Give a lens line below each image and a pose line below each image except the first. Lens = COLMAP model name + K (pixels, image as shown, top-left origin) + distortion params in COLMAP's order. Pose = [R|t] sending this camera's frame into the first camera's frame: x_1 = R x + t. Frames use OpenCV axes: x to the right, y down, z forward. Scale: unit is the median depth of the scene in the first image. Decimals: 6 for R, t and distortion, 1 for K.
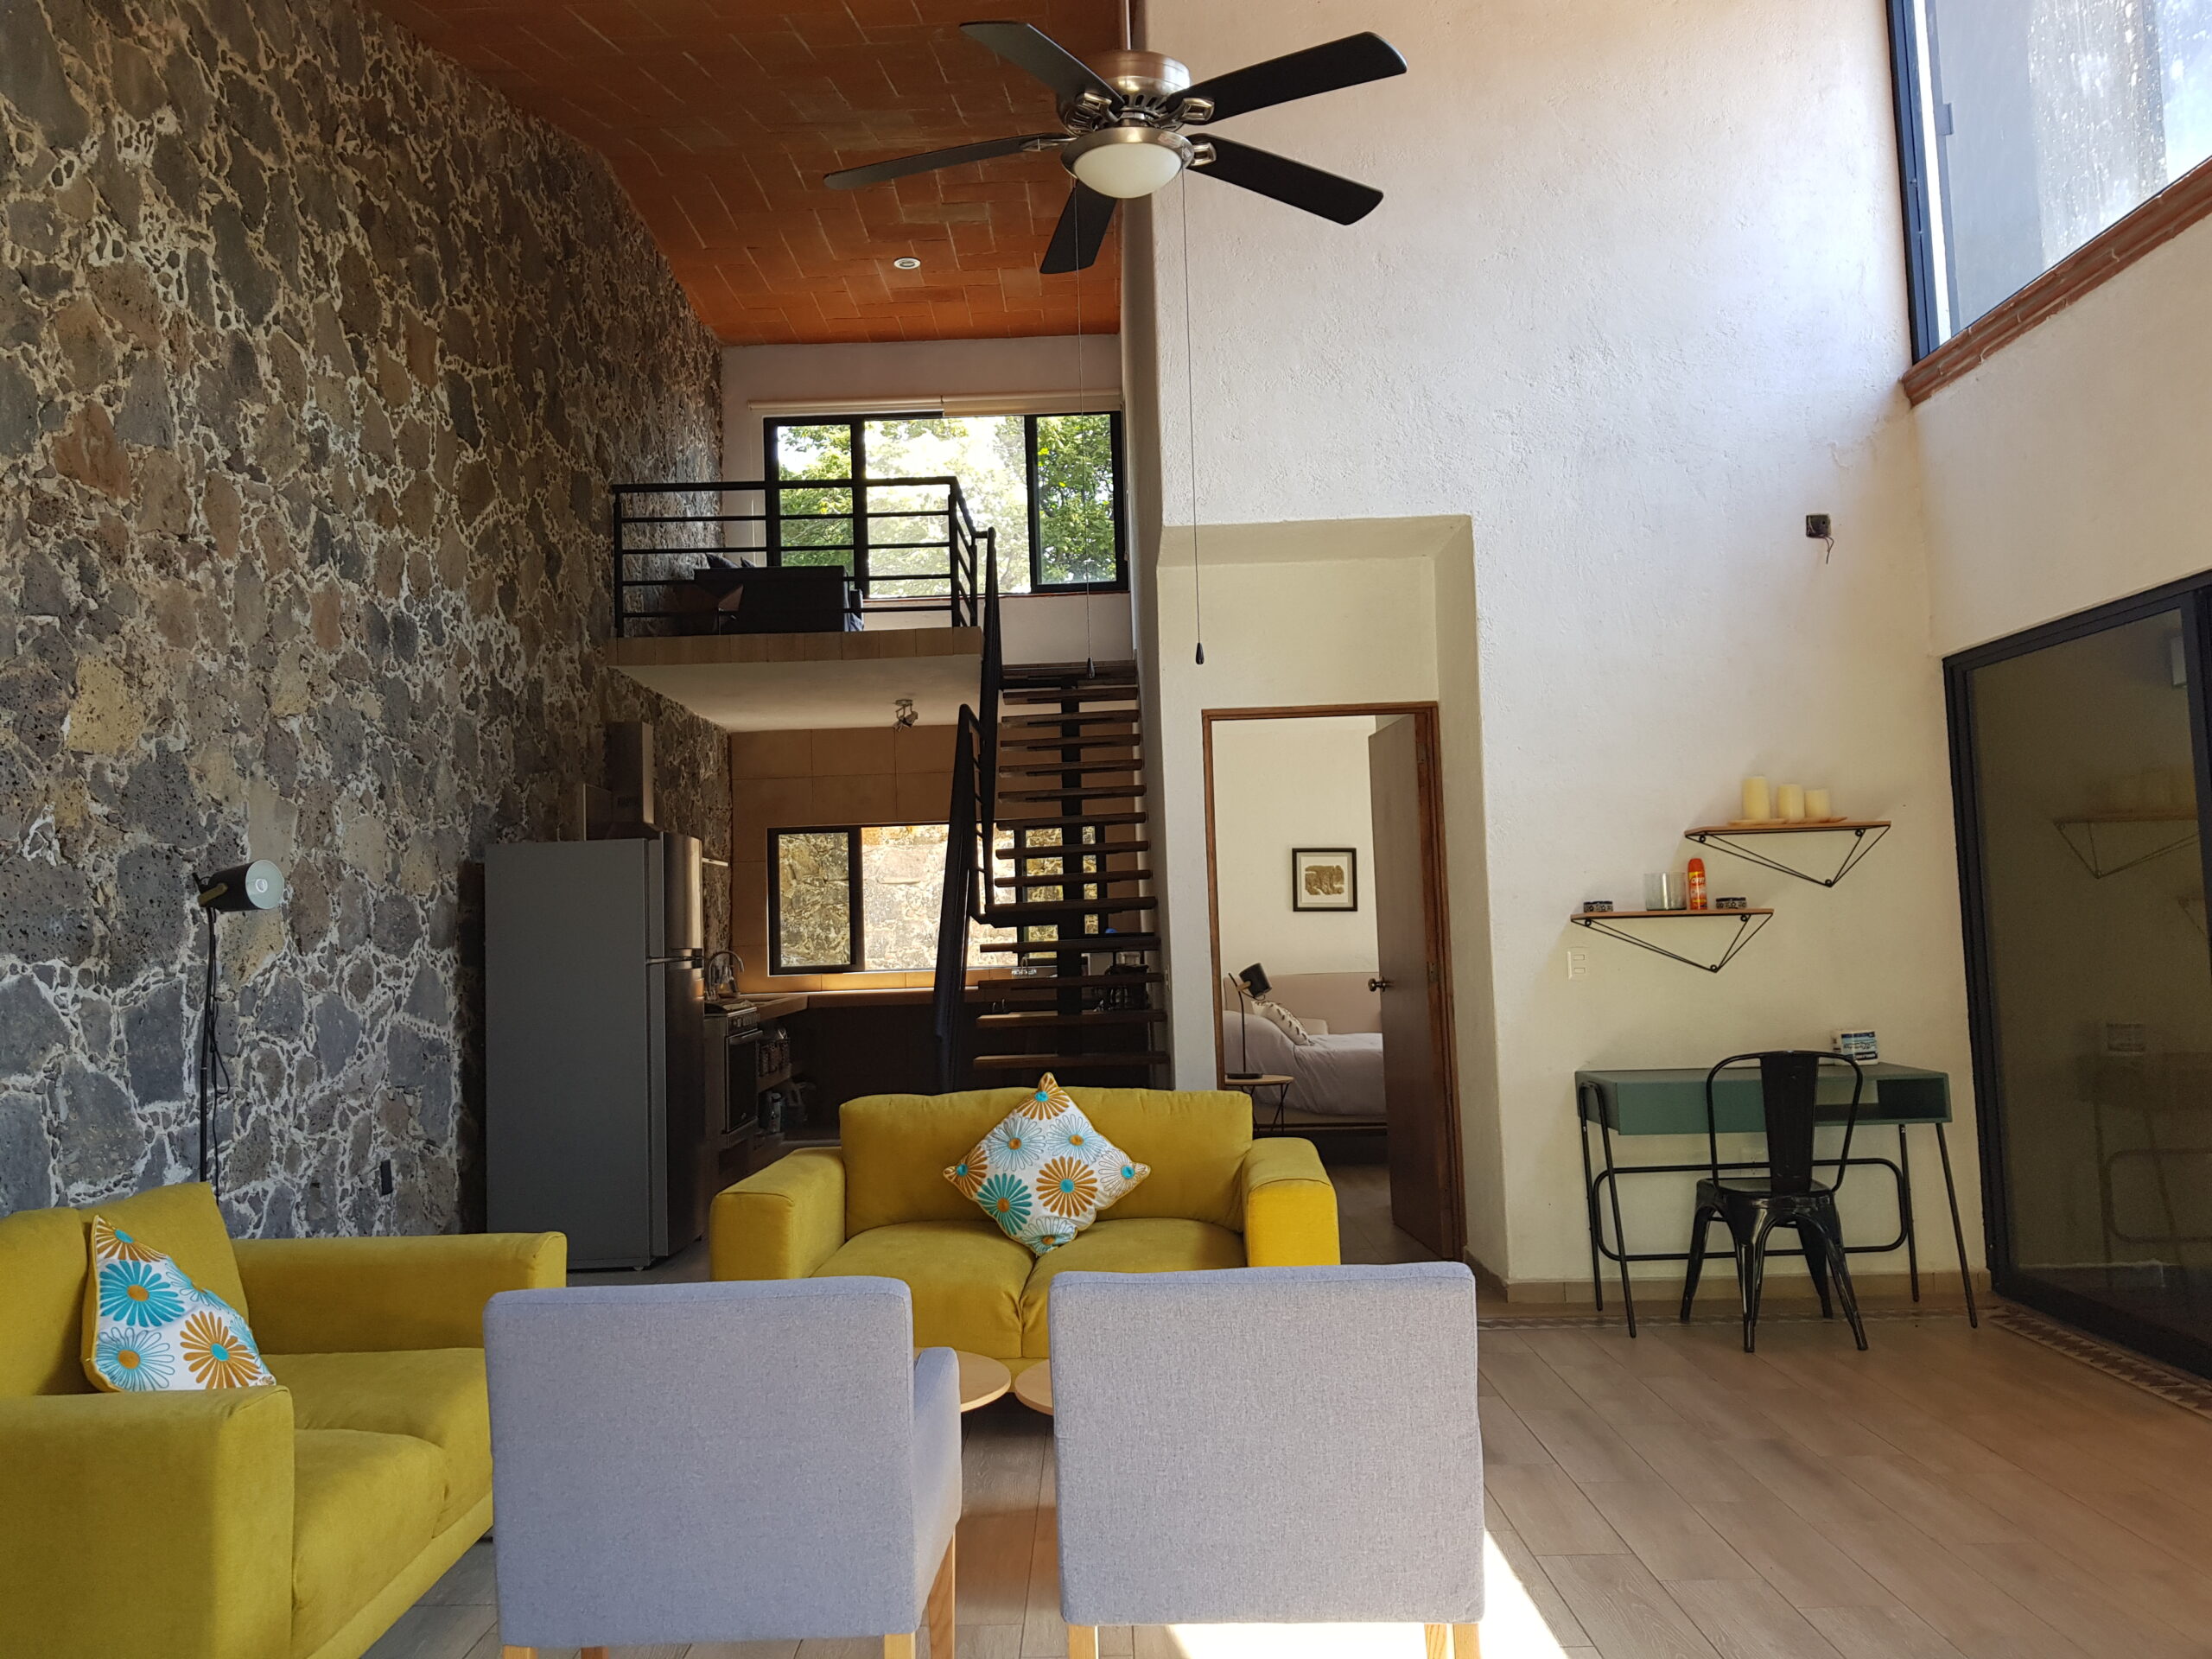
lens RADIAL K [[1803.4, 0, 1097.6], [0, 1803.4, 826.7], [0, 0, 1]] dist [0.080240, -0.125305]
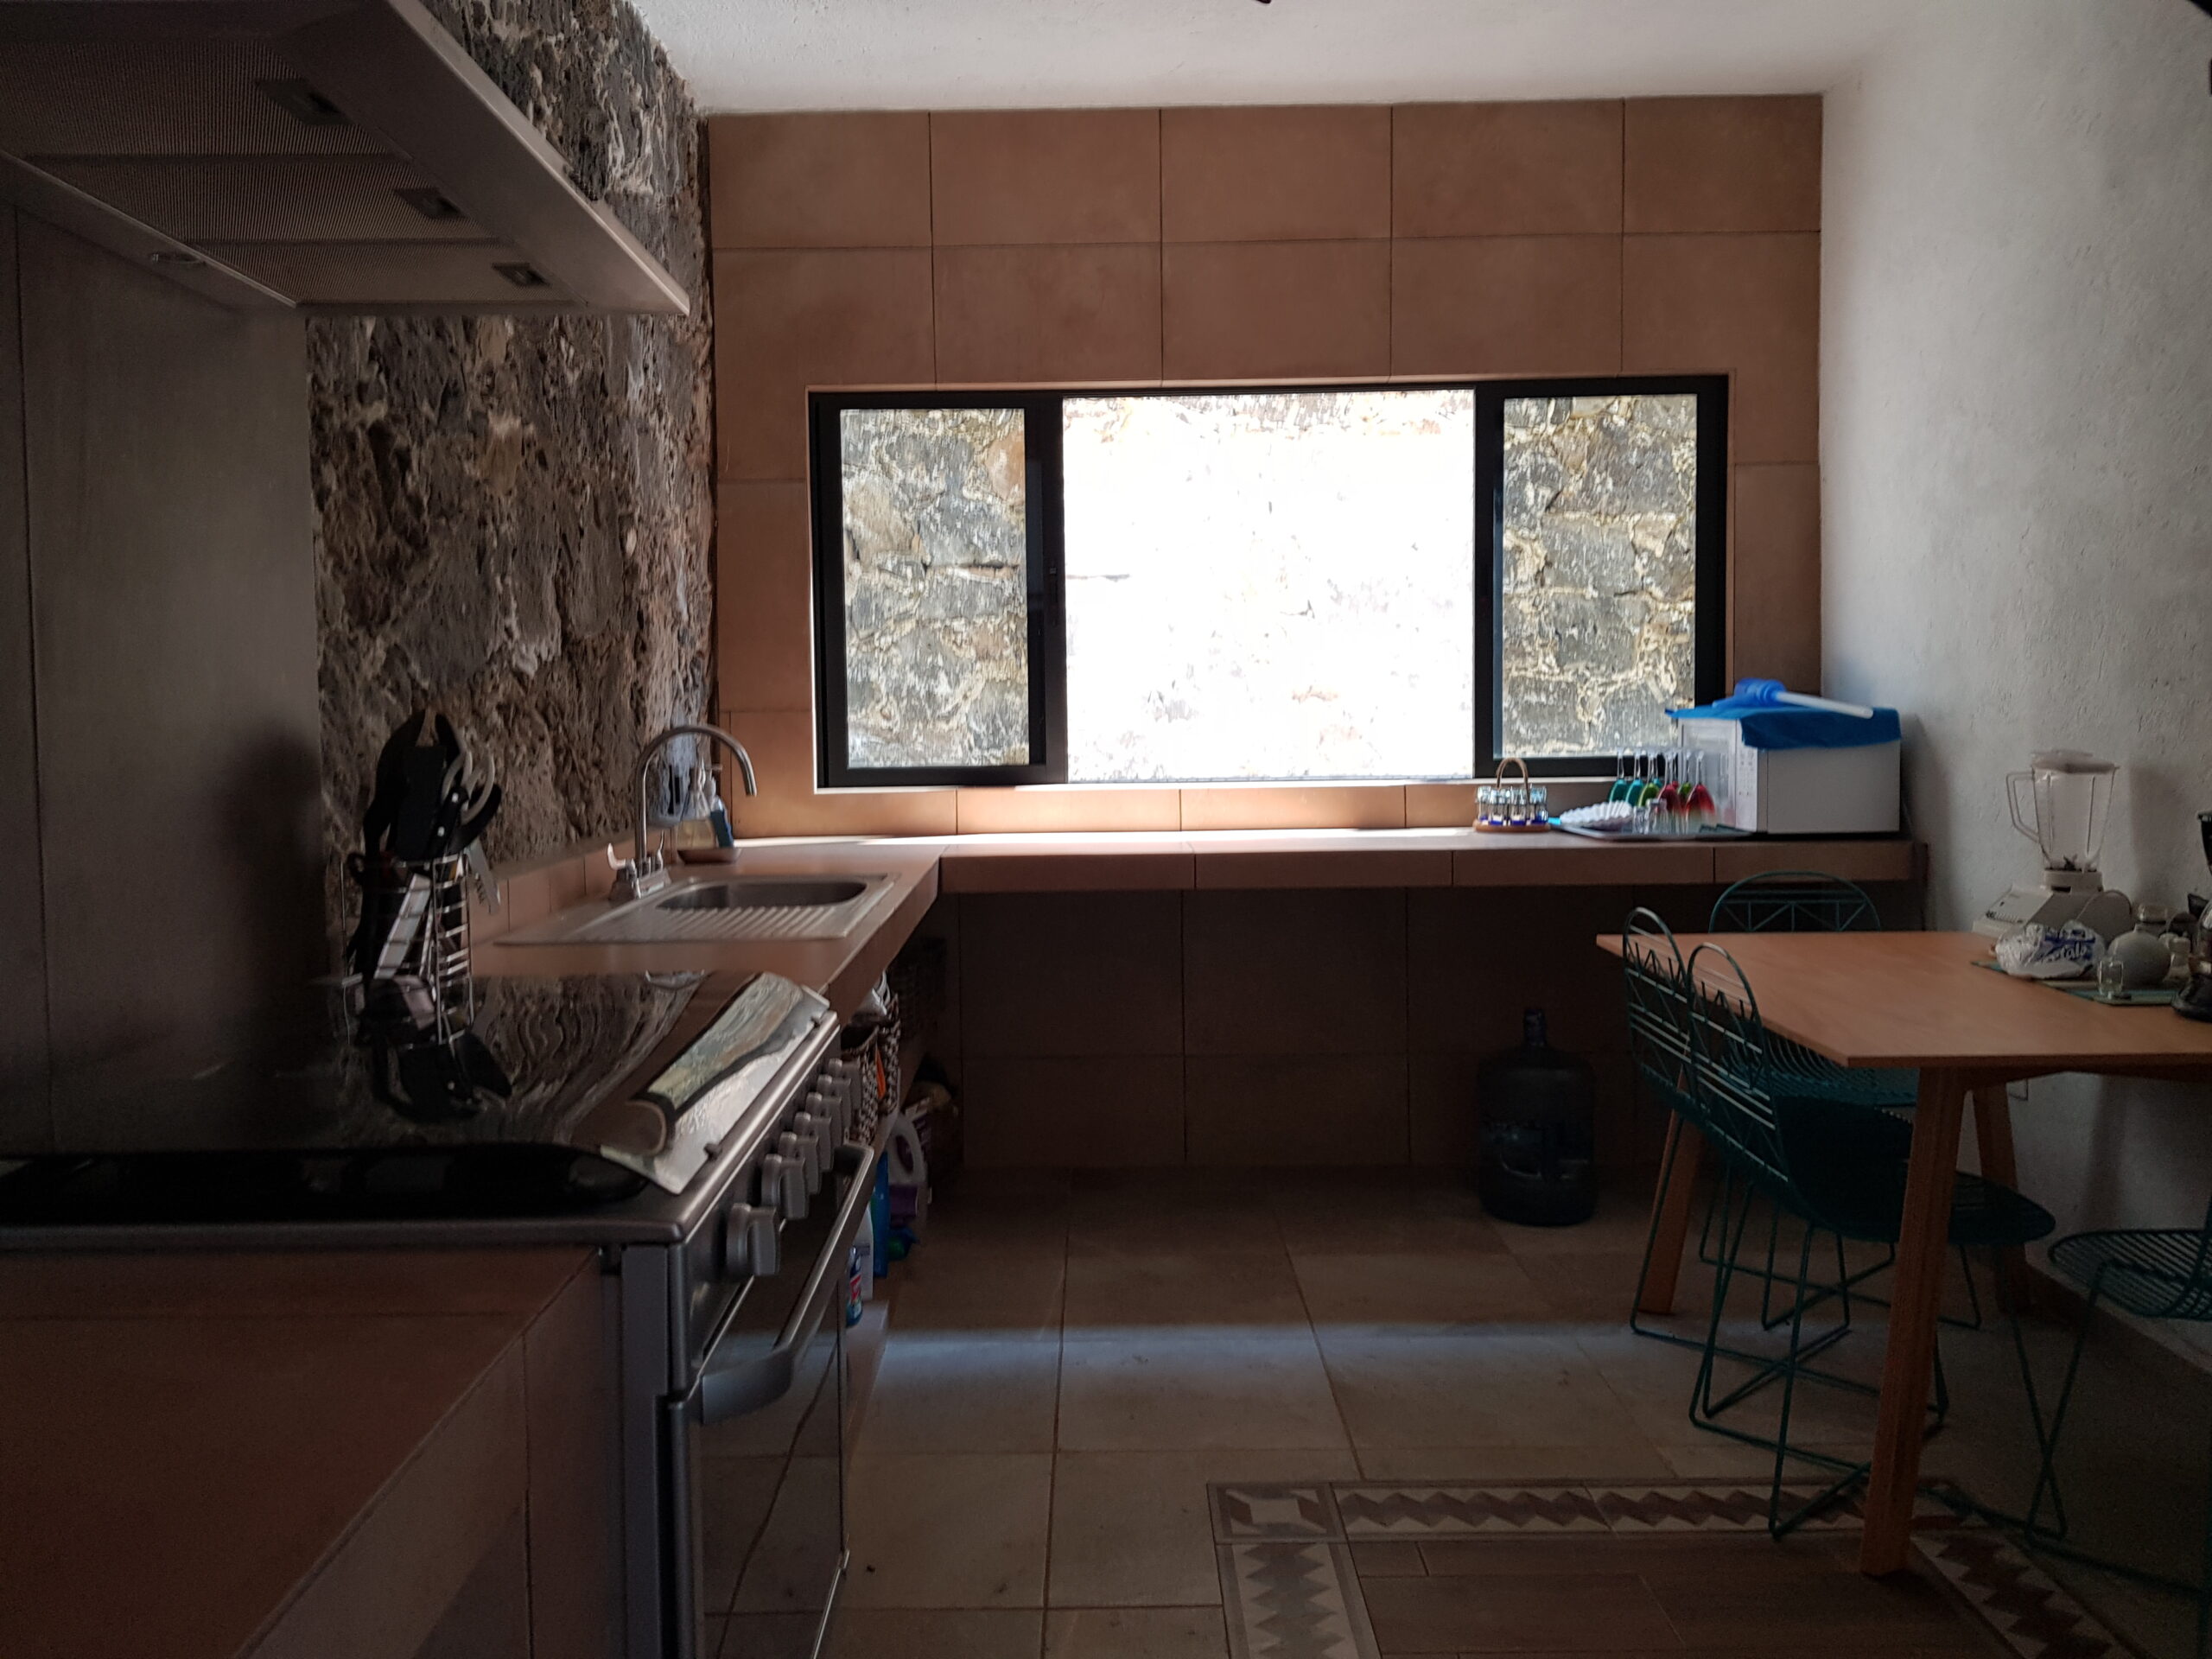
lens RADIAL K [[1803.4, 0, 1105.2], [0, 1803.4, 820.8], [0, 0, 1]] dist [0.080240, -0.125305]
pose [[0.999773, 0.019035, 0.009577, -0.130883], [-0.020082, 0.991965, 0.124910, 0.042469], [-0.007123, -0.125073, 0.992122, 0.654333]]
